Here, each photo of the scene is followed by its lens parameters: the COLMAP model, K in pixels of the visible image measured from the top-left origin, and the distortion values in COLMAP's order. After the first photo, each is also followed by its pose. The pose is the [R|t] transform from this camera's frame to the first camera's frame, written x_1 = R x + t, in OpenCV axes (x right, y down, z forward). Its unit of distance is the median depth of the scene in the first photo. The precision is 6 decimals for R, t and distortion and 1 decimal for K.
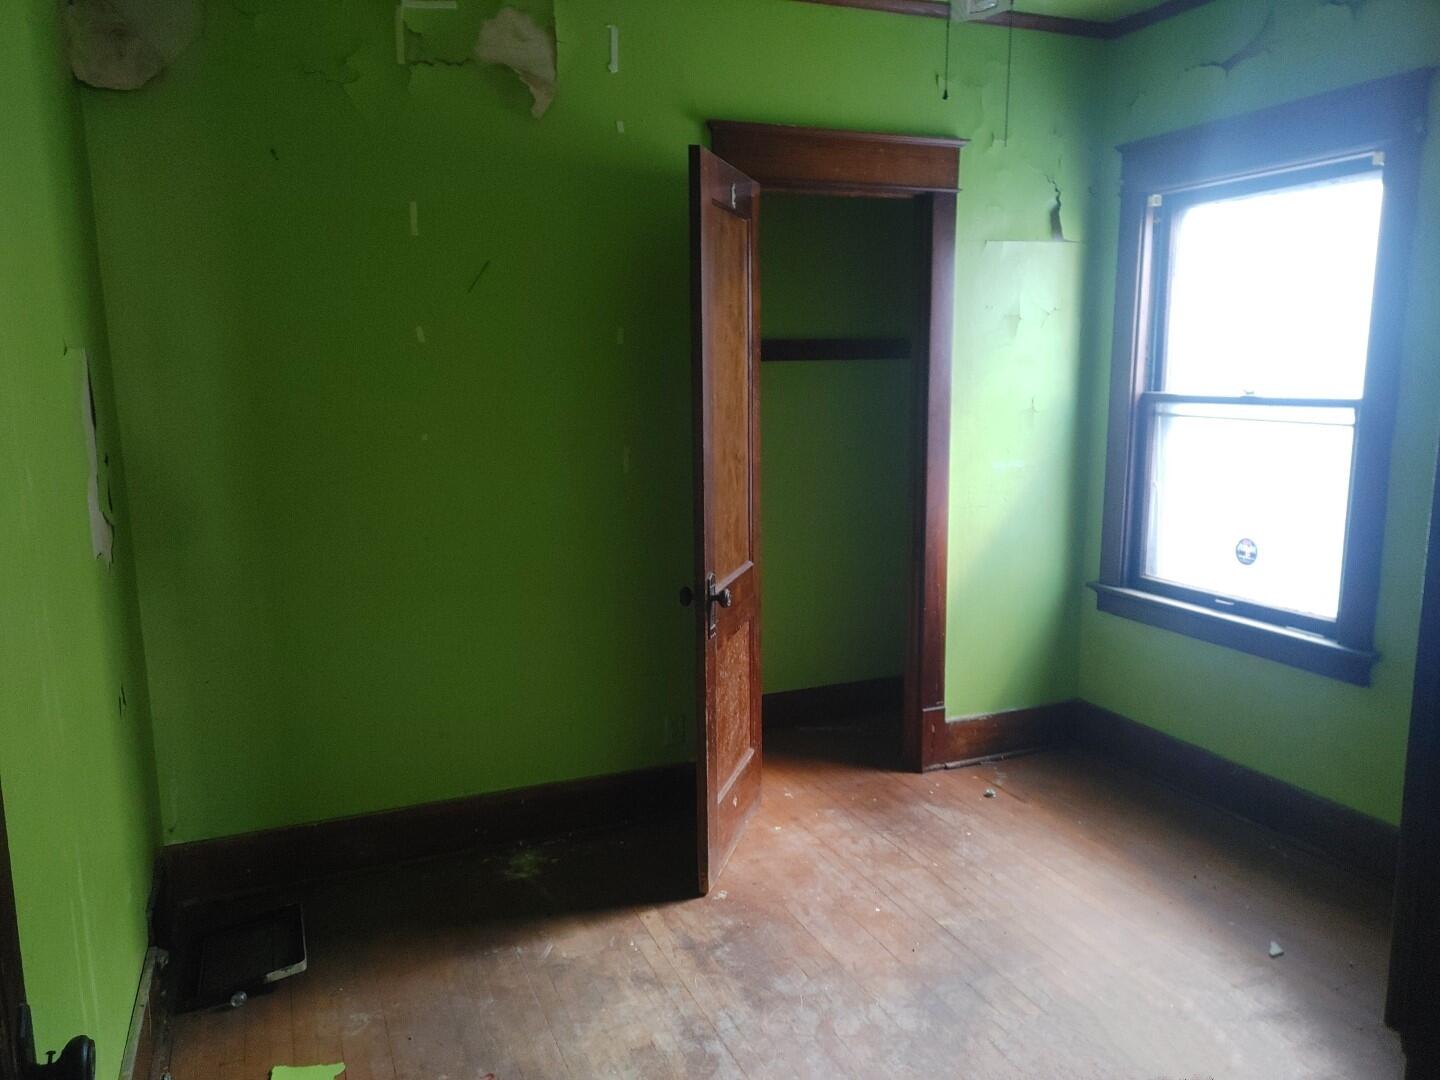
lens RADIAL K [[1035.1, 0, 720.0], [0, 1035.1, 540.0], [0, 0, 1]] dist [-0.004714, -0.002513]
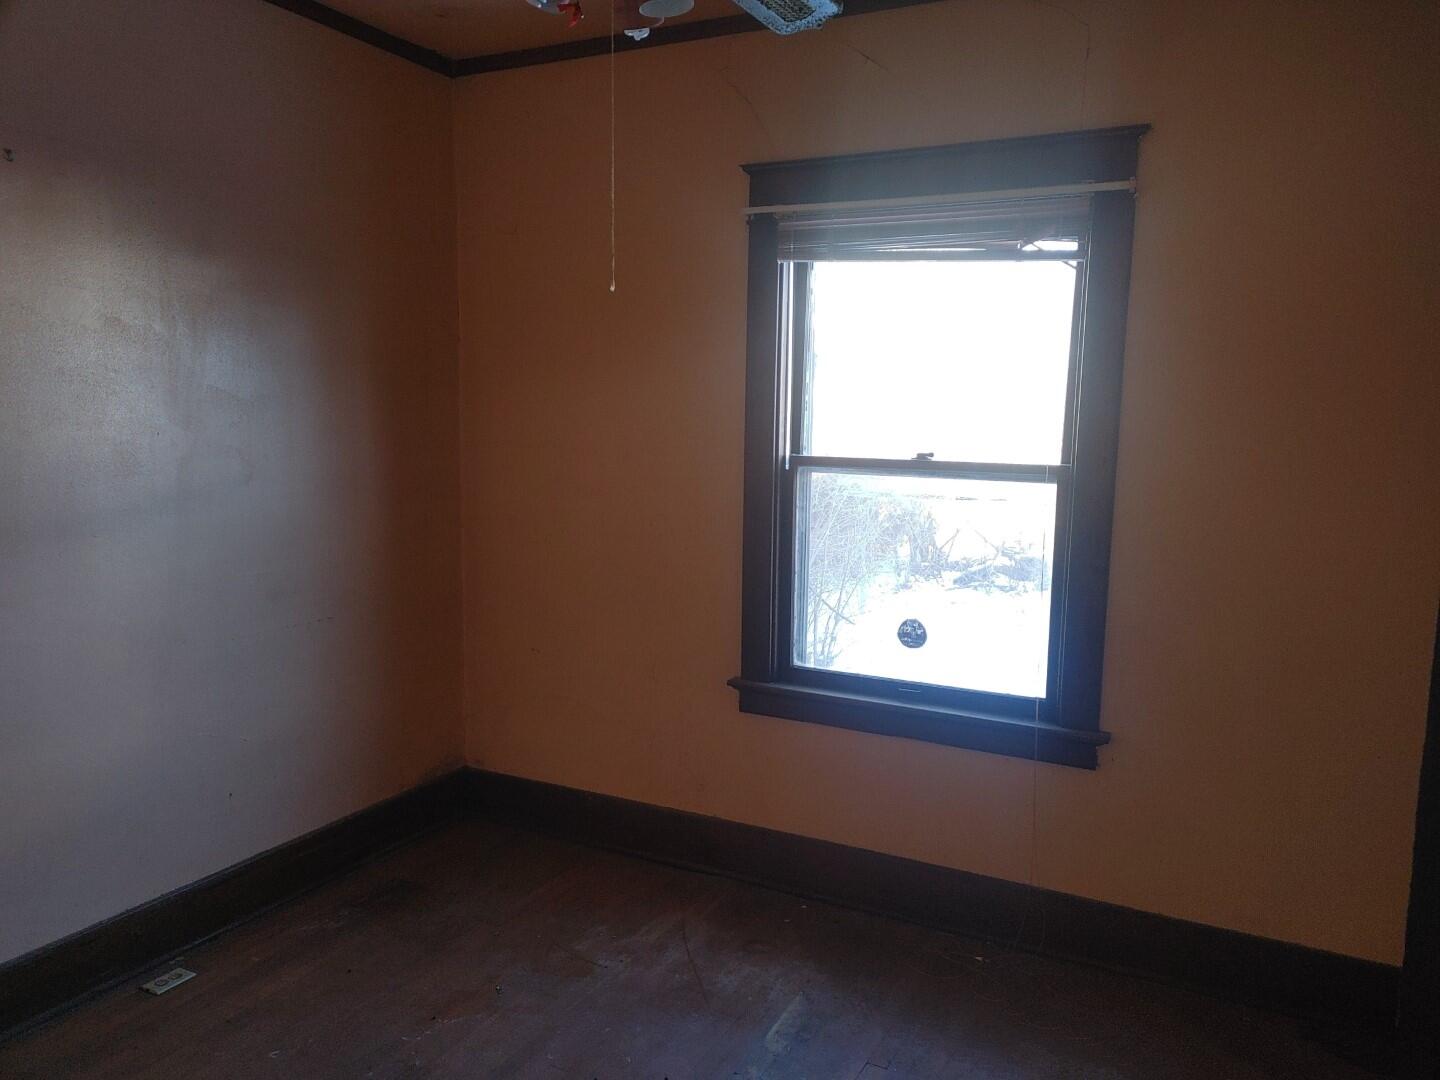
lens RADIAL K [[1035.1, 0, 720.0], [0, 1035.1, 540.0], [0, 0, 1]] dist [-0.004714, -0.002513]
pose [[0.773590, -0.055566, 0.631245, -0.204564], [0.079478, 0.996790, -0.009658, -0.076454], [-0.628682, 0.057641, 0.775523, 0.418153]]
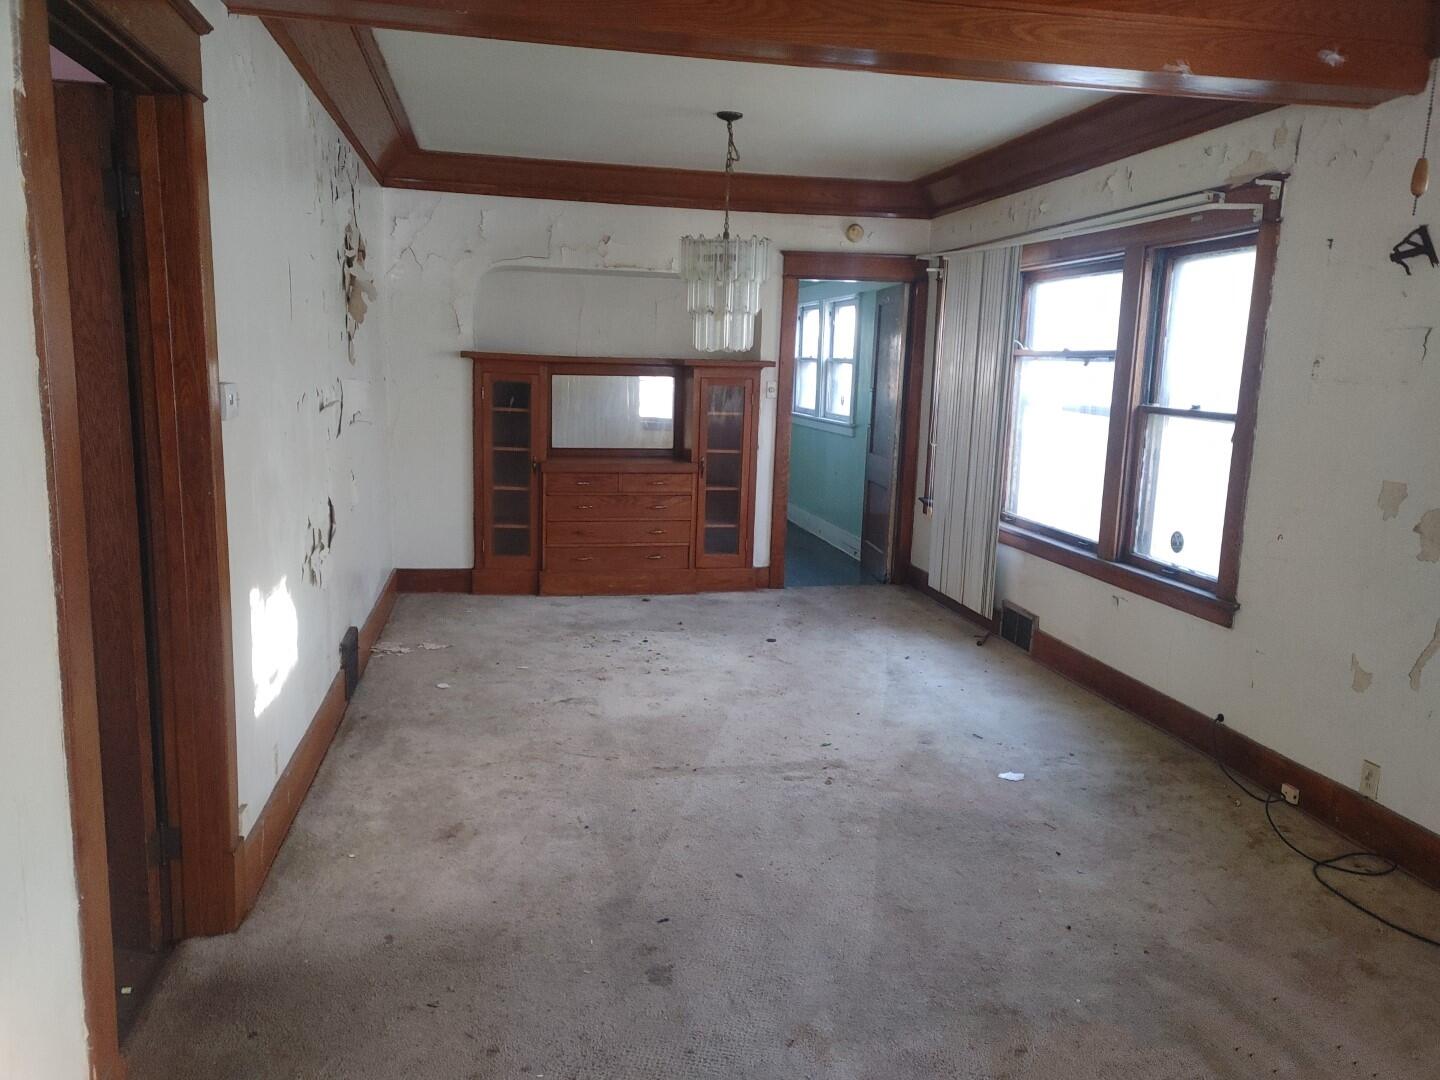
lens RADIAL K [[1035.1, 0, 720.0], [0, 1035.1, 540.0], [0, 0, 1]] dist [-0.004714, -0.002513]
pose [[0.984377, 0.079955, -0.156870, 0.158301], [-0.079345, 0.996795, 0.010157, 0.061302], [0.157179, 0.002449, 0.987567, -0.400297]]
